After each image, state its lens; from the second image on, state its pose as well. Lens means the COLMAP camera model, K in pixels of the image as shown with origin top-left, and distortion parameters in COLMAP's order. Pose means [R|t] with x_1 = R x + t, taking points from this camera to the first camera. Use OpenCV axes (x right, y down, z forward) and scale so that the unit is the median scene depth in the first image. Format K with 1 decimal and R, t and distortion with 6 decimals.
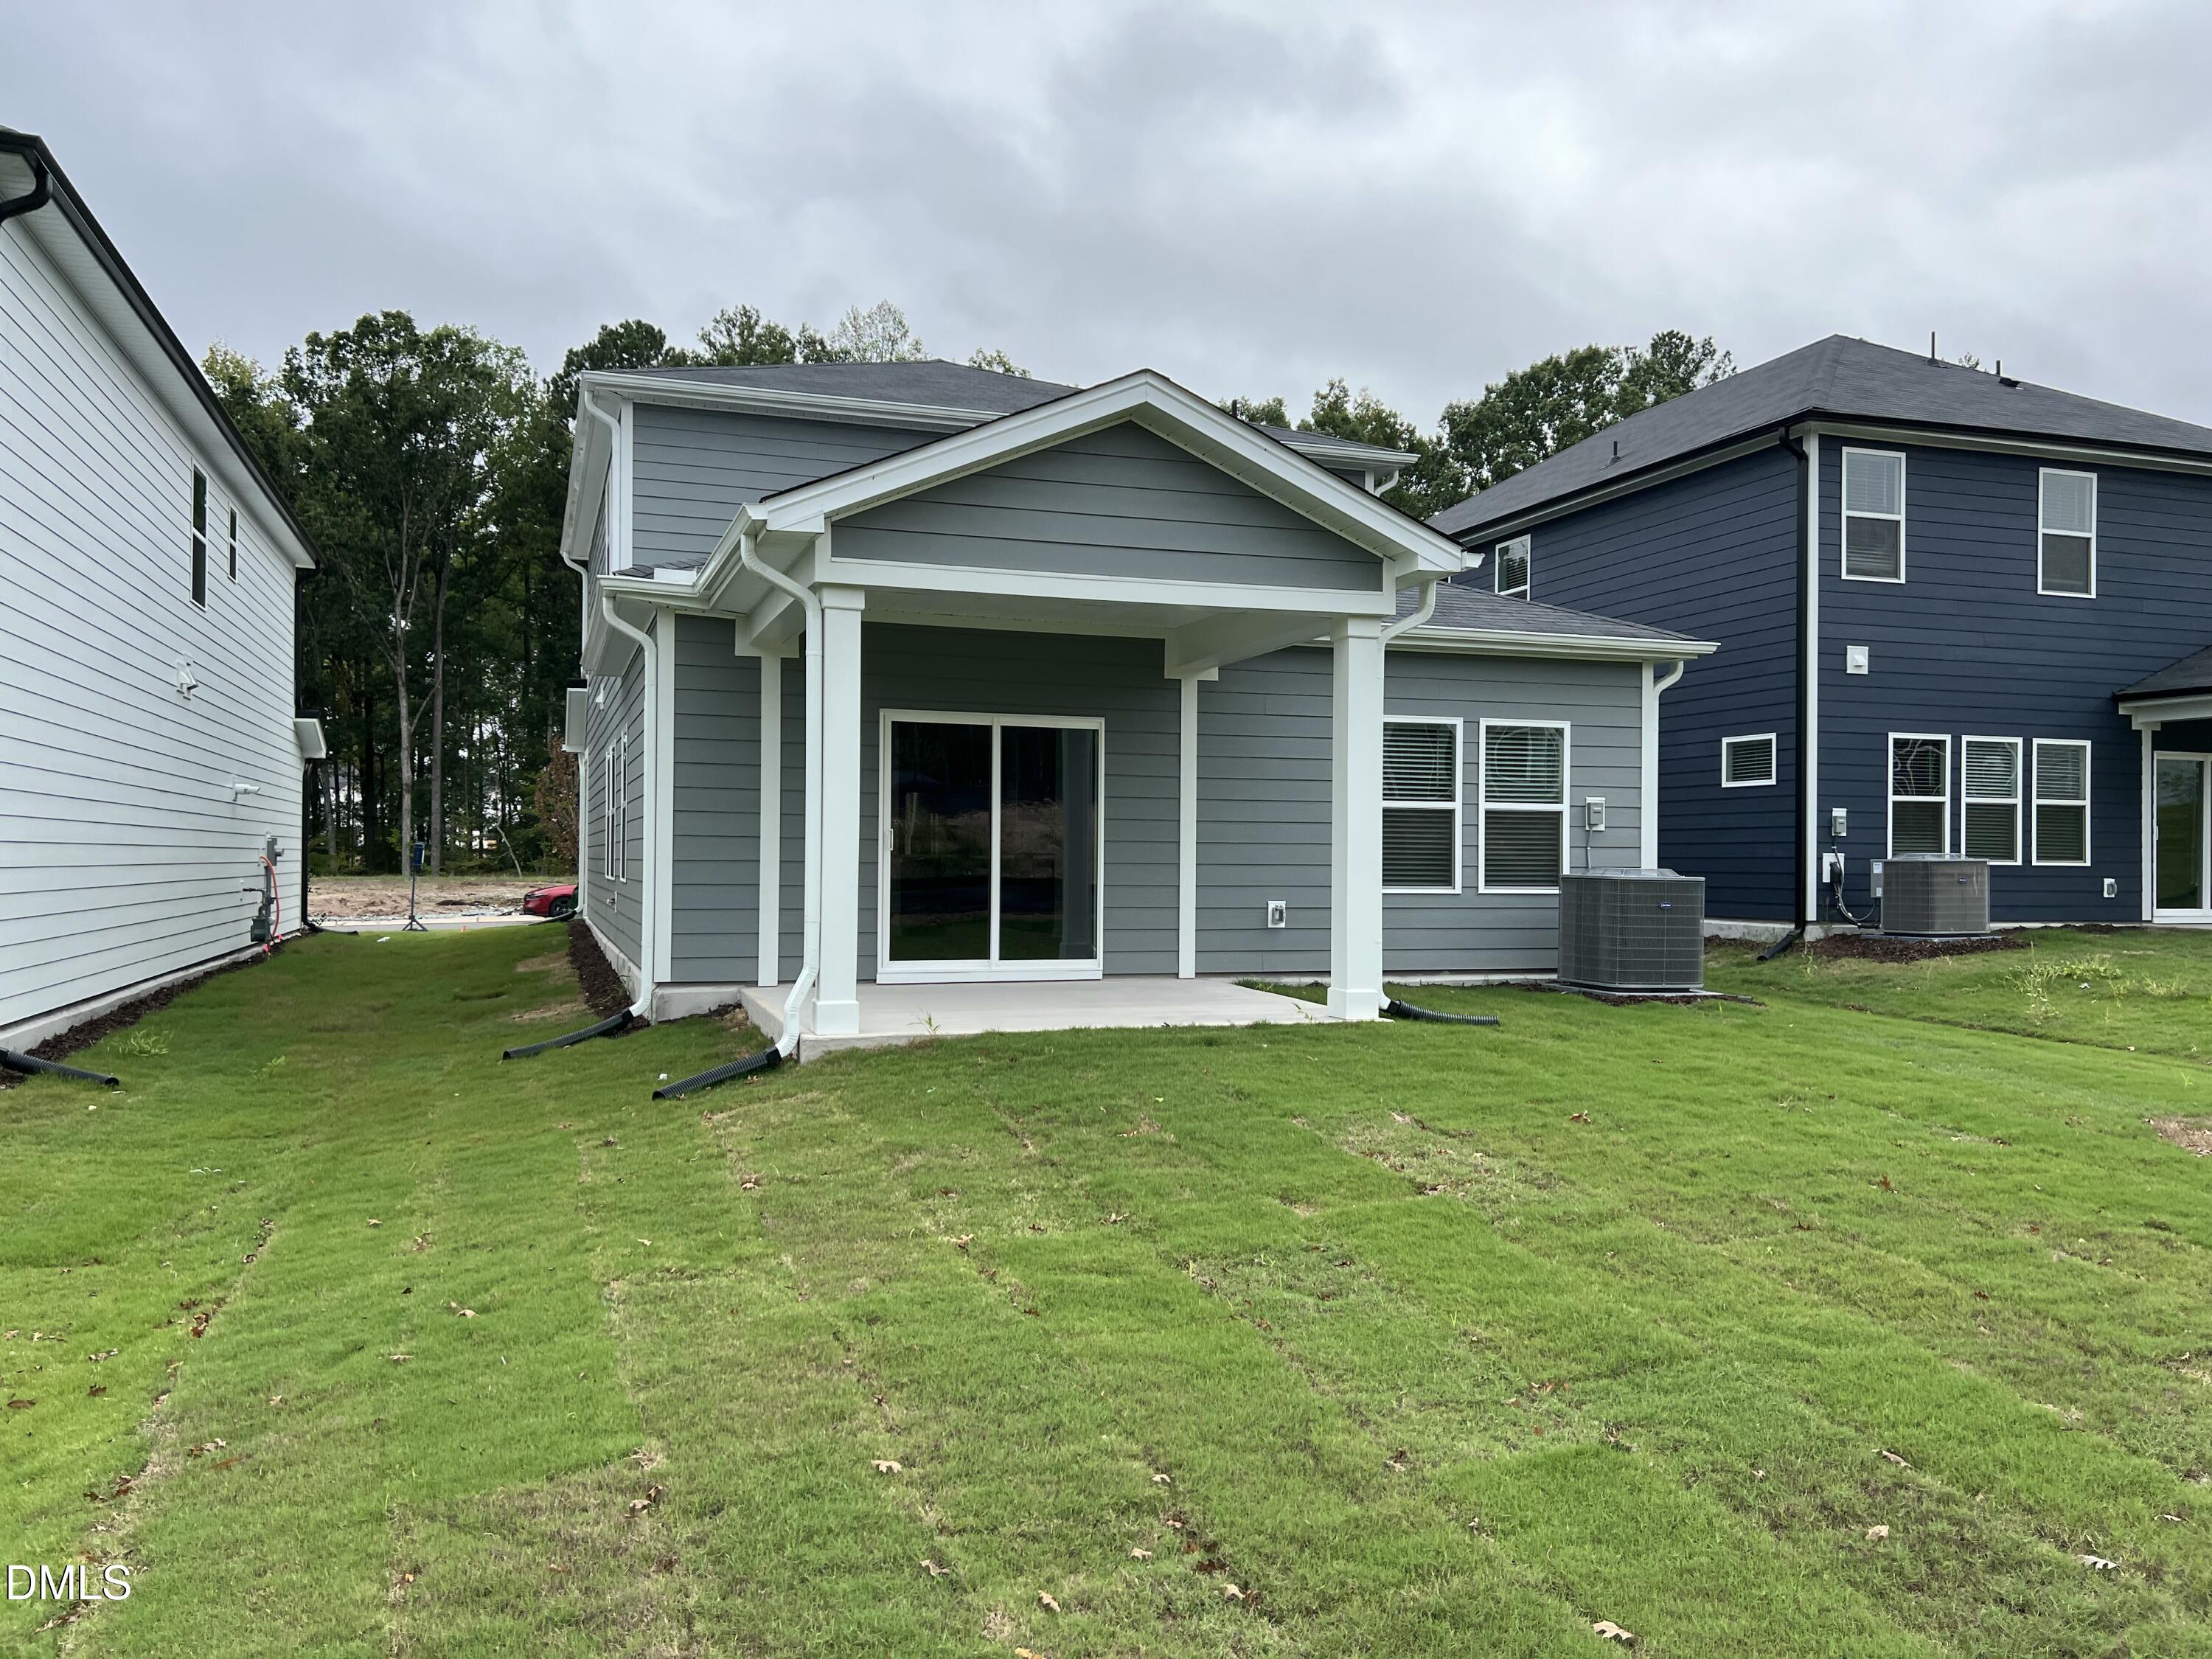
lens RADIAL K [[1613.2, 0, 1116.5], [0, 1613.2, 856.4], [0, 0, 1]] dist [0.084782, -0.093878]
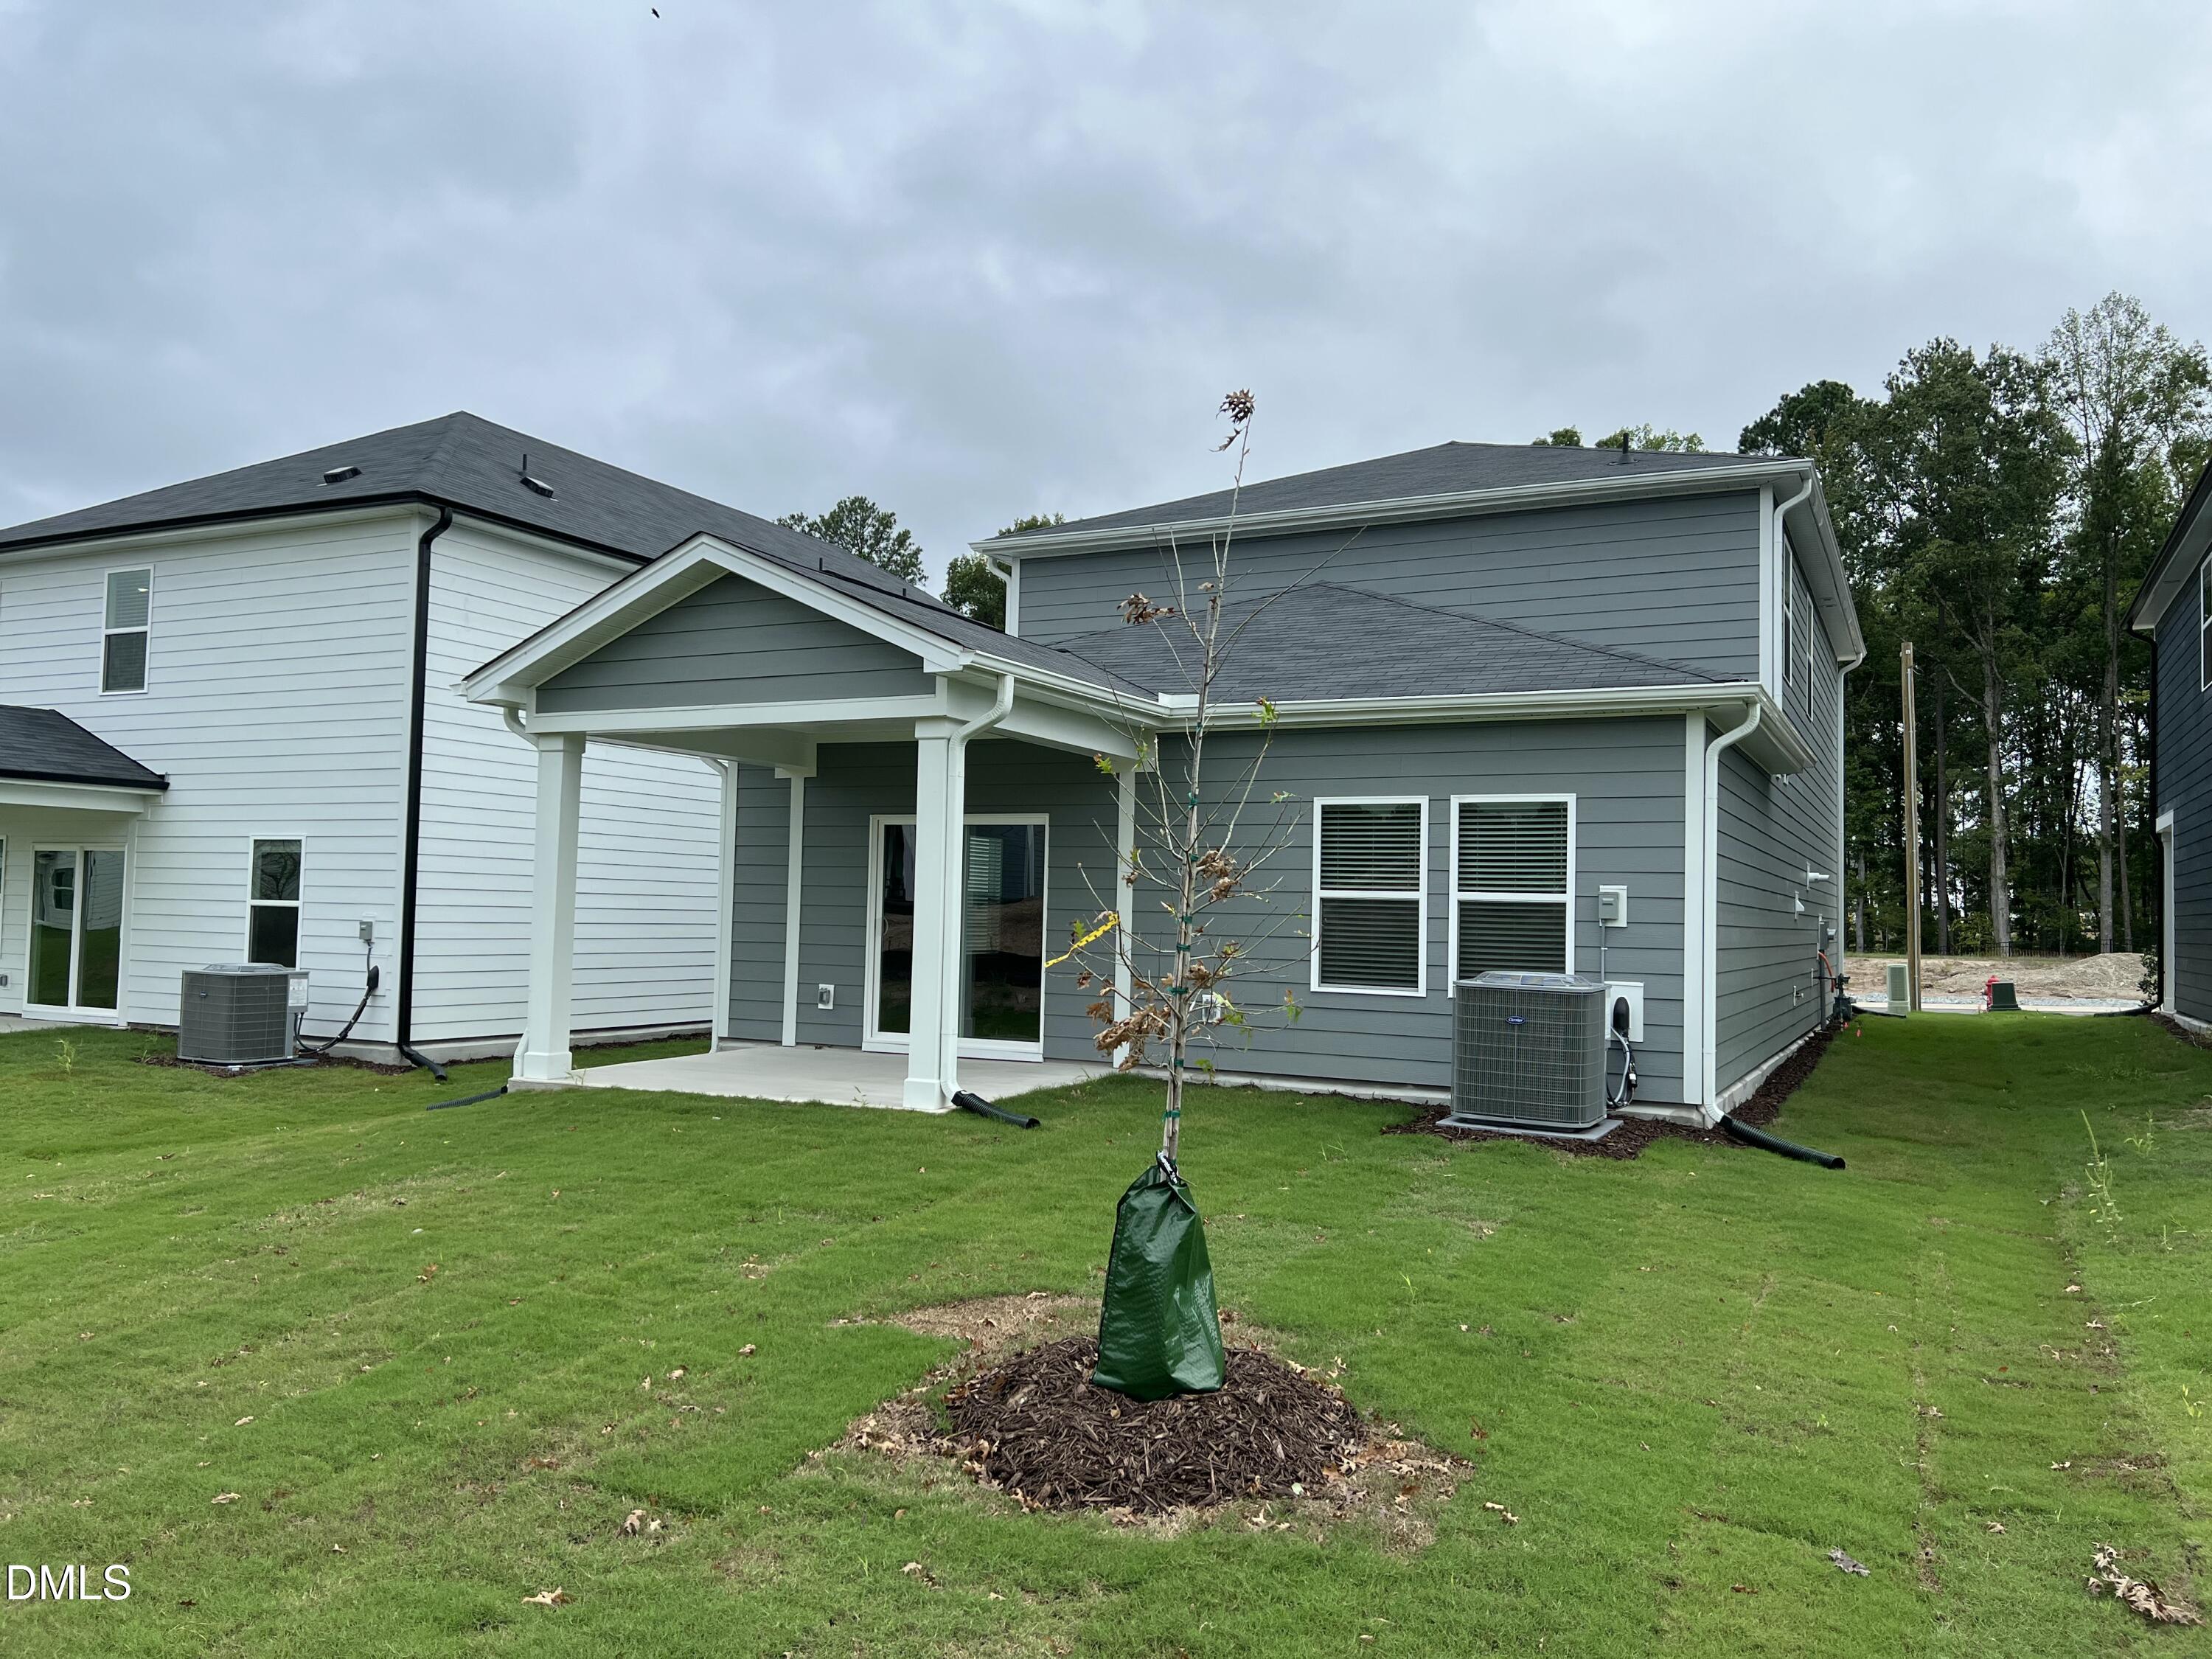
lens RADIAL K [[1613.2, 0, 1116.5], [0, 1613.2, 856.4], [0, 0, 1]] dist [0.084782, -0.093878]
pose [[0.711577, -0.017593, -0.702387, 0.707334], [-0.015489, 0.999051, -0.040715, -0.014448], [0.702437, 0.039851, 0.710629, 0.259260]]
